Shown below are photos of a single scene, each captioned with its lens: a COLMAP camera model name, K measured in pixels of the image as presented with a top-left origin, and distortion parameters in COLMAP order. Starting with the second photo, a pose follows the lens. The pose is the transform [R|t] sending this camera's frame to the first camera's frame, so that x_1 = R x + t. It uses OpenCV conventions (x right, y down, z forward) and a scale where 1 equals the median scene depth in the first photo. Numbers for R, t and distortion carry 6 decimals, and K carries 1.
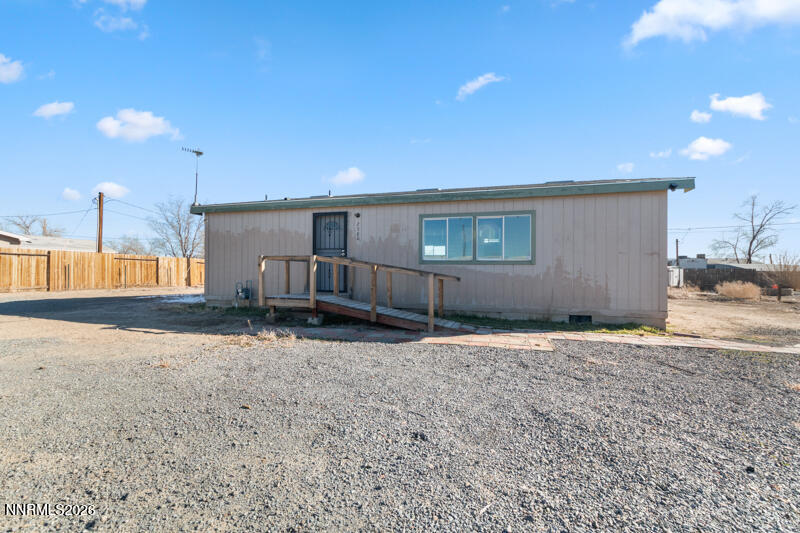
lens RADIAL K [[349.4, 0, 402.1], [0, 349.4, 275.0], [0, 0, 1]] dist [0.001873, -0.000382]
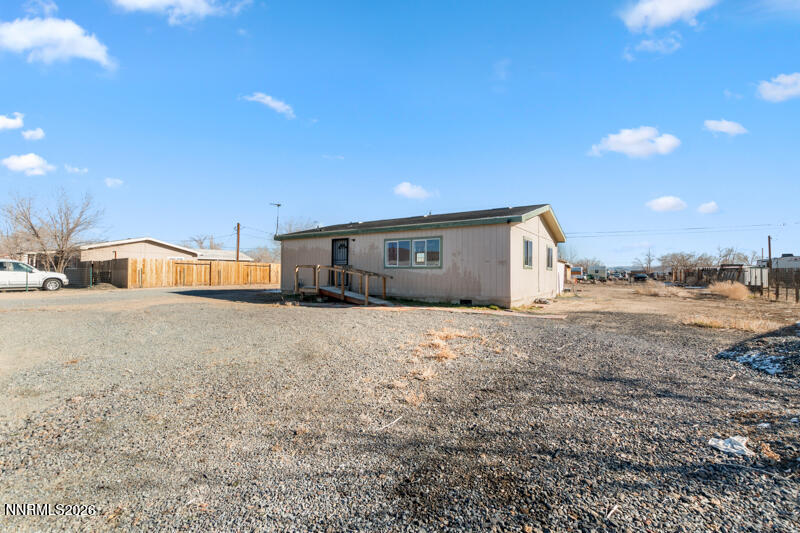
lens RADIAL K [[349.4, 0, 403.9], [0, 349.4, 267.3], [0, 0, 1]] dist [0.001873, -0.000382]
pose [[0.956545, -0.009557, -0.291428, 0.586139], [0.001818, 0.999639, -0.026816, 0.006691], [0.291579, 0.025121, 0.956217, -0.531004]]
